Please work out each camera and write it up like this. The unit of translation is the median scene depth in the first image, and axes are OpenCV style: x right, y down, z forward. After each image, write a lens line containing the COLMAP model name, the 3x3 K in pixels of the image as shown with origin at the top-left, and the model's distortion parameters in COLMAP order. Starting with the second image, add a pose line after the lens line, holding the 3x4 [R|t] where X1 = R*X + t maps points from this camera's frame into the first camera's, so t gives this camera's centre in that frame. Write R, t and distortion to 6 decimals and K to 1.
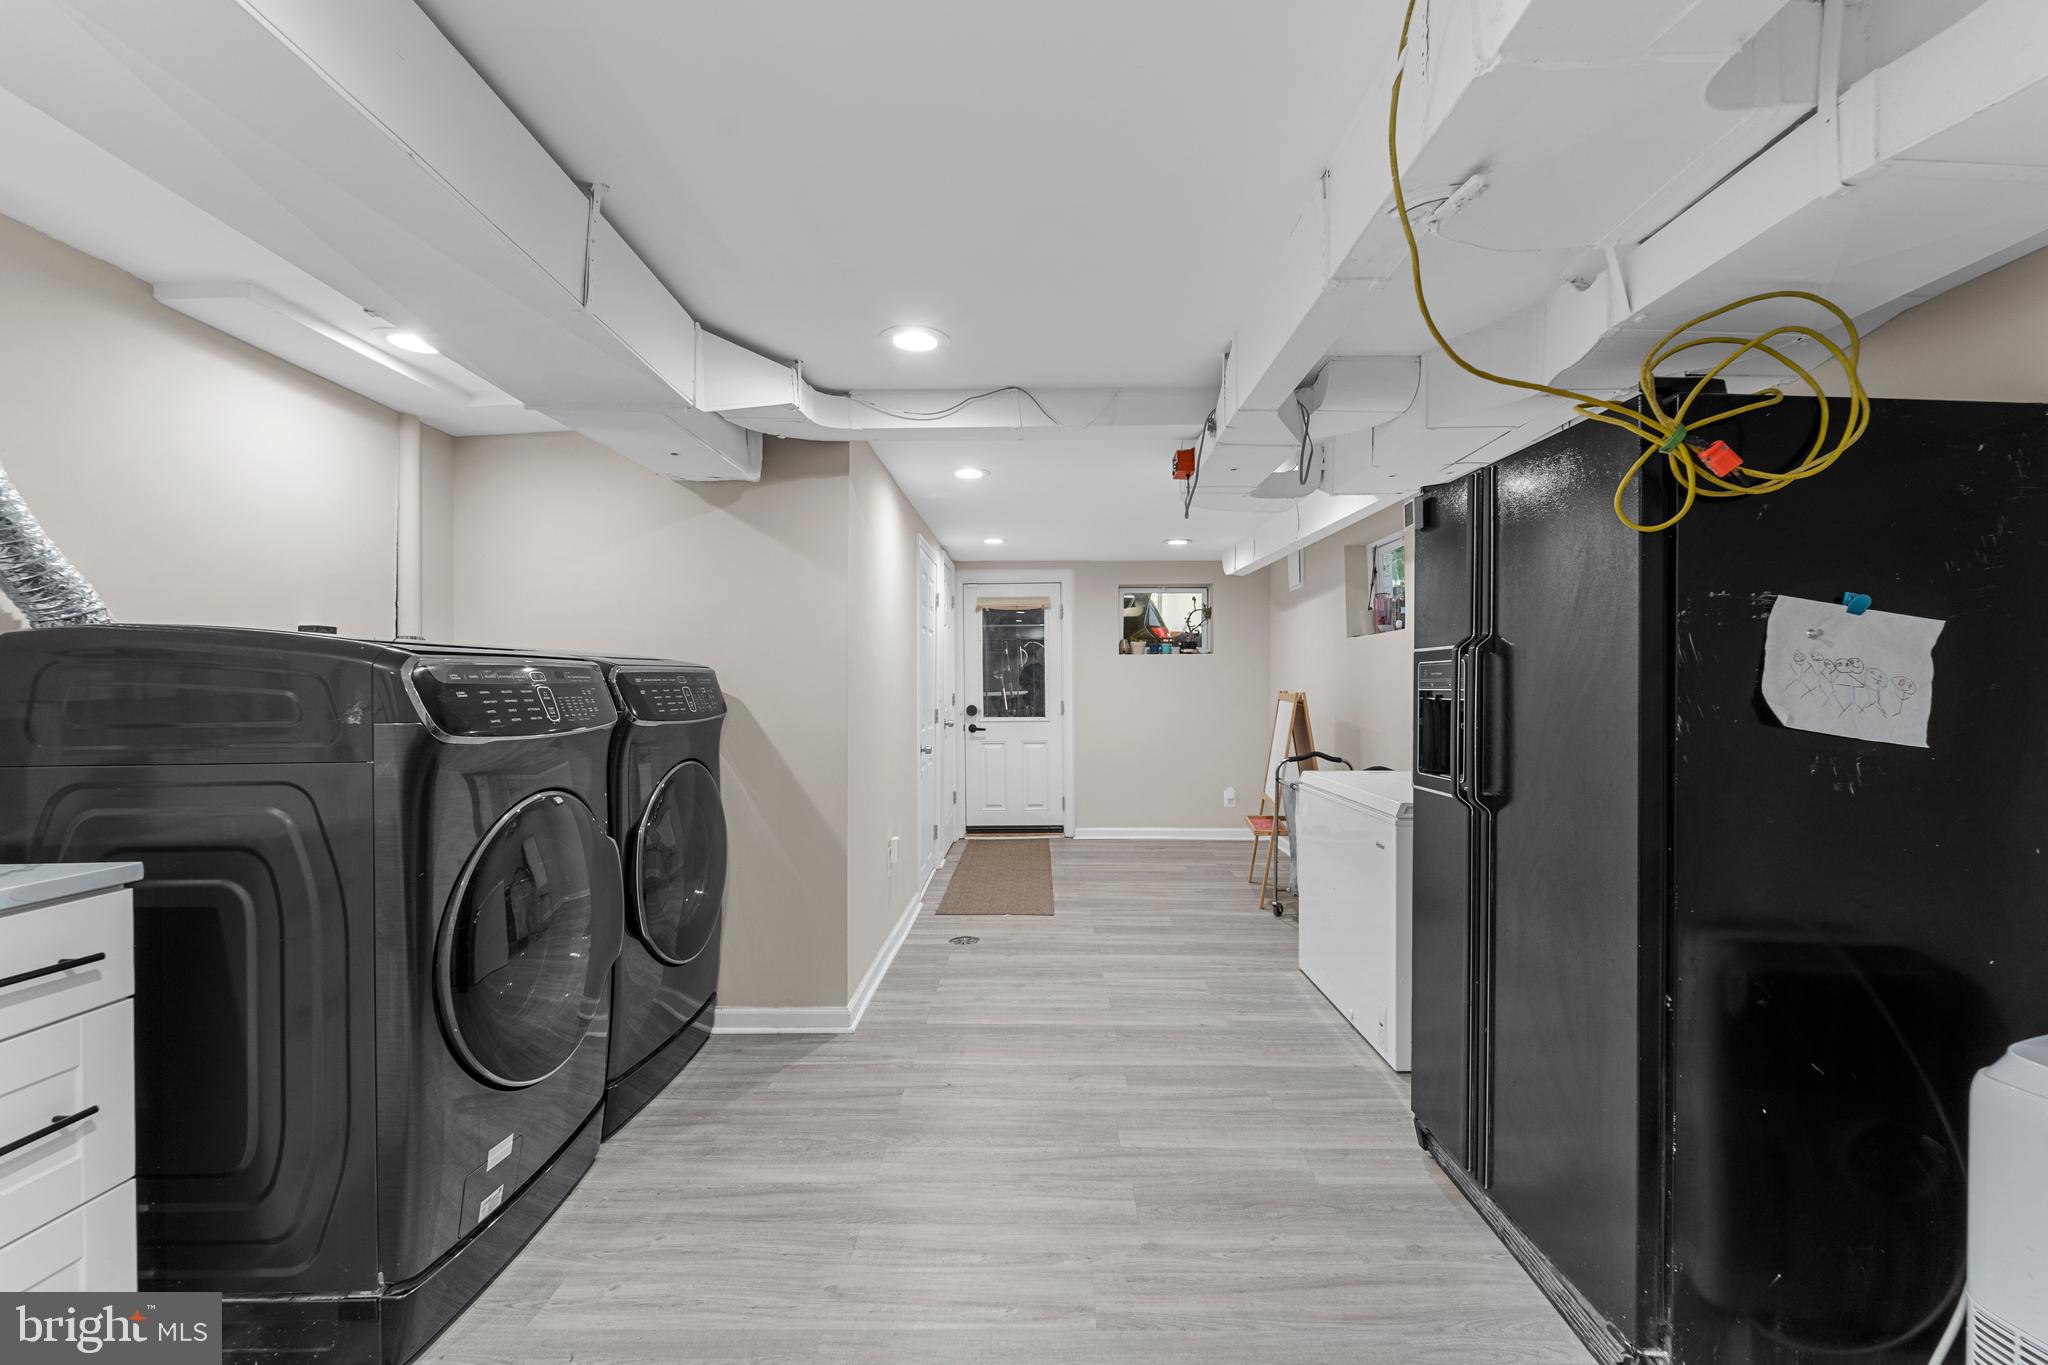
lens RADIAL K [[840.5, 0, 1029.7], [0, 840.5, 670.9], [0, 0, 1]] dist [-0.002270, -0.000641]
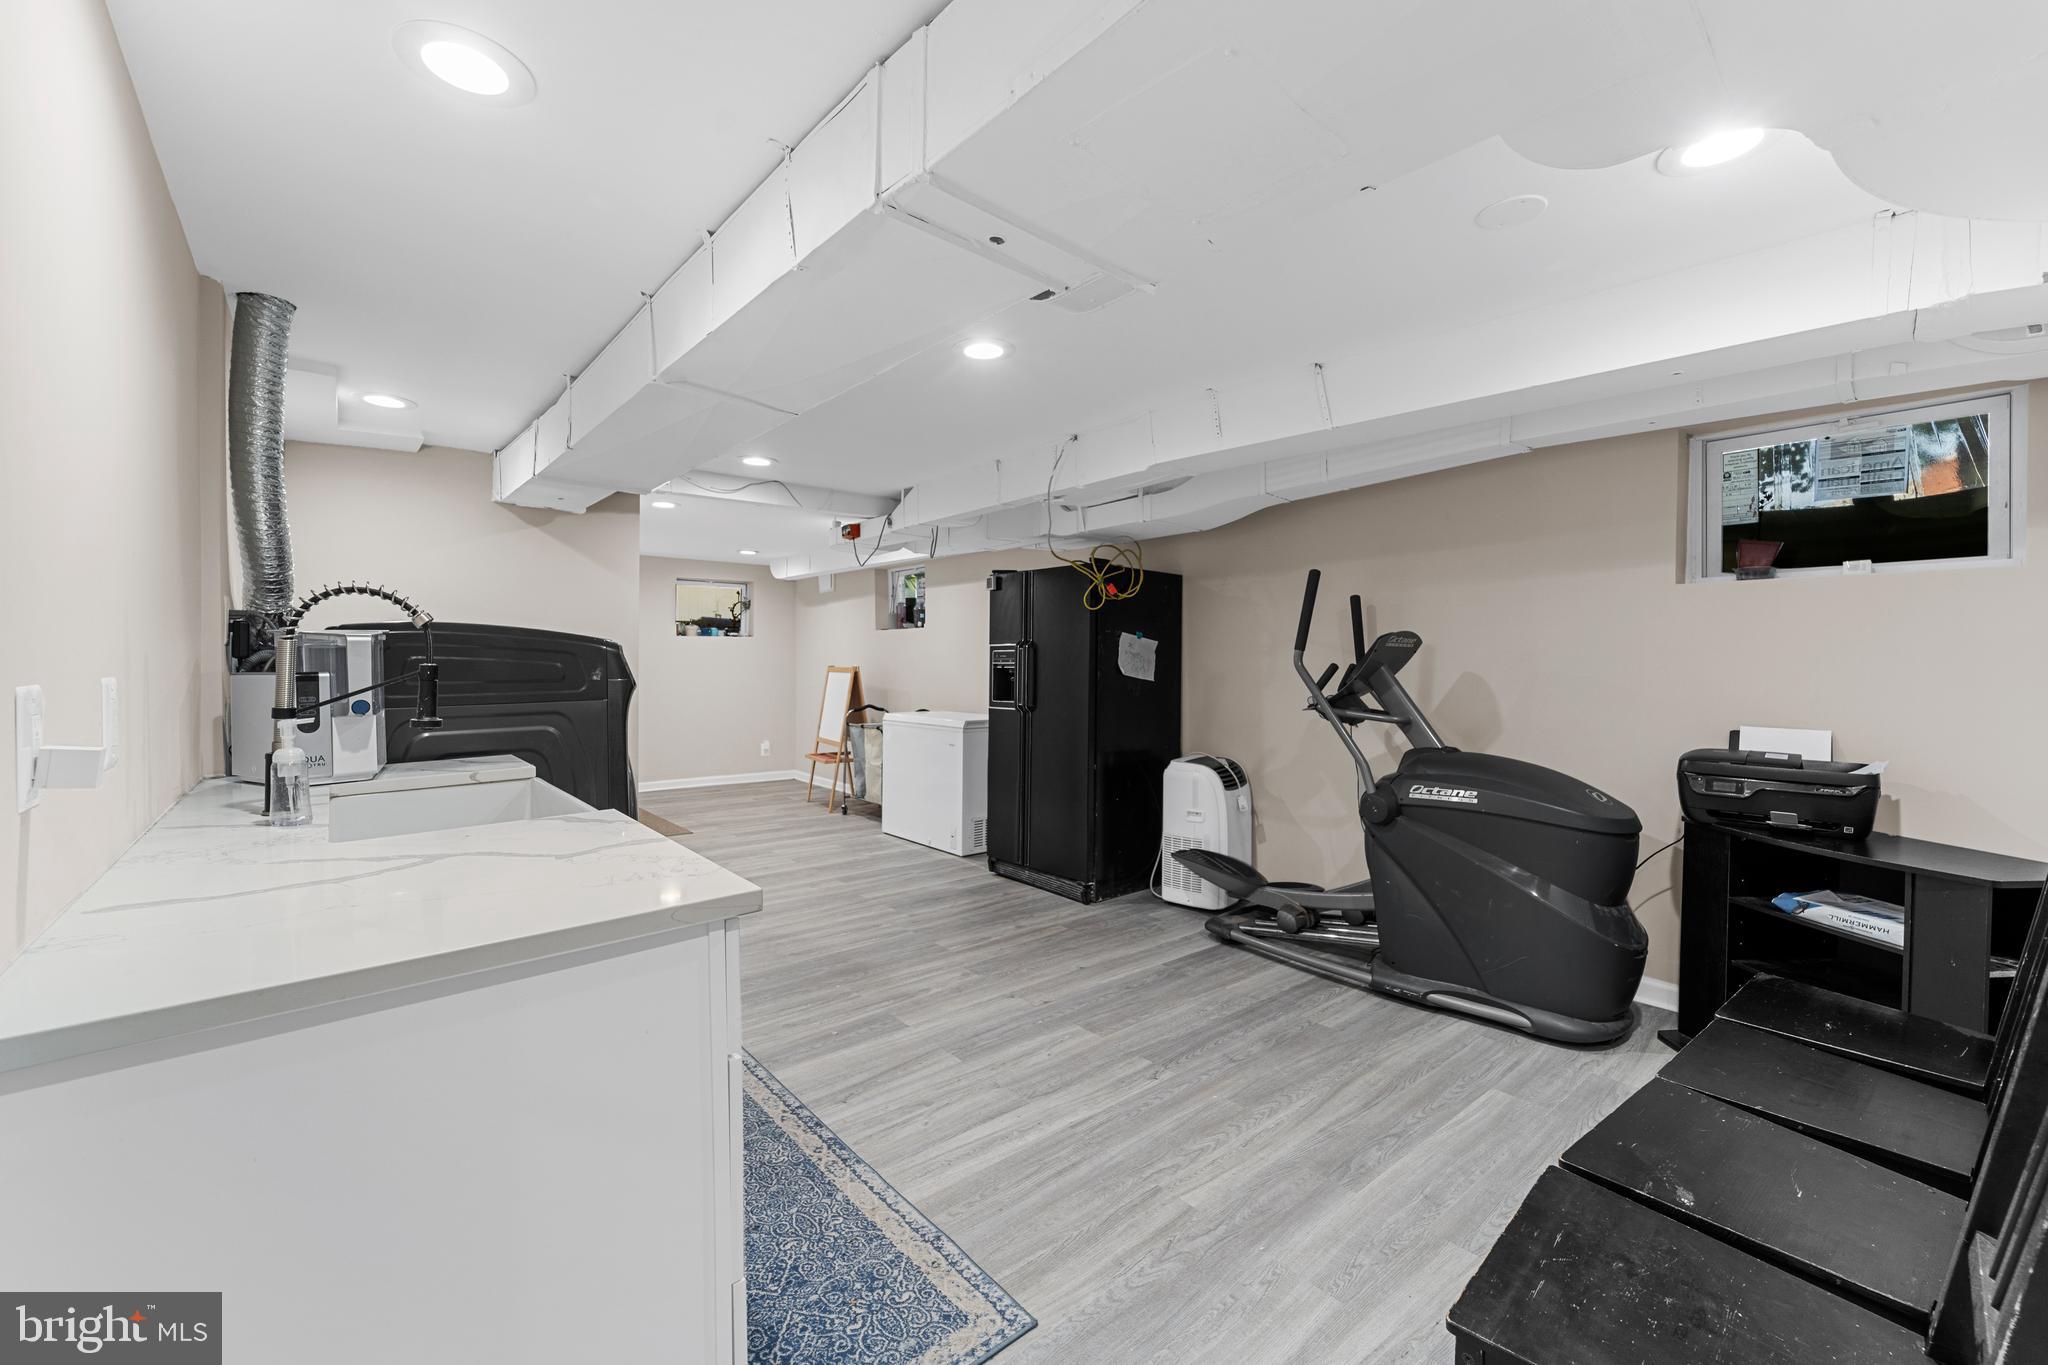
lens RADIAL K [[840.5, 0, 1029.7], [0, 840.5, 670.9], [0, 0, 1]] dist [-0.002270, -0.000641]
pose [[0.758435, -0.004507, 0.651734, -0.967734], [-0.013172, 0.999666, 0.022242, -0.009337], [-0.651616, -0.025454, 0.758122, -0.788776]]
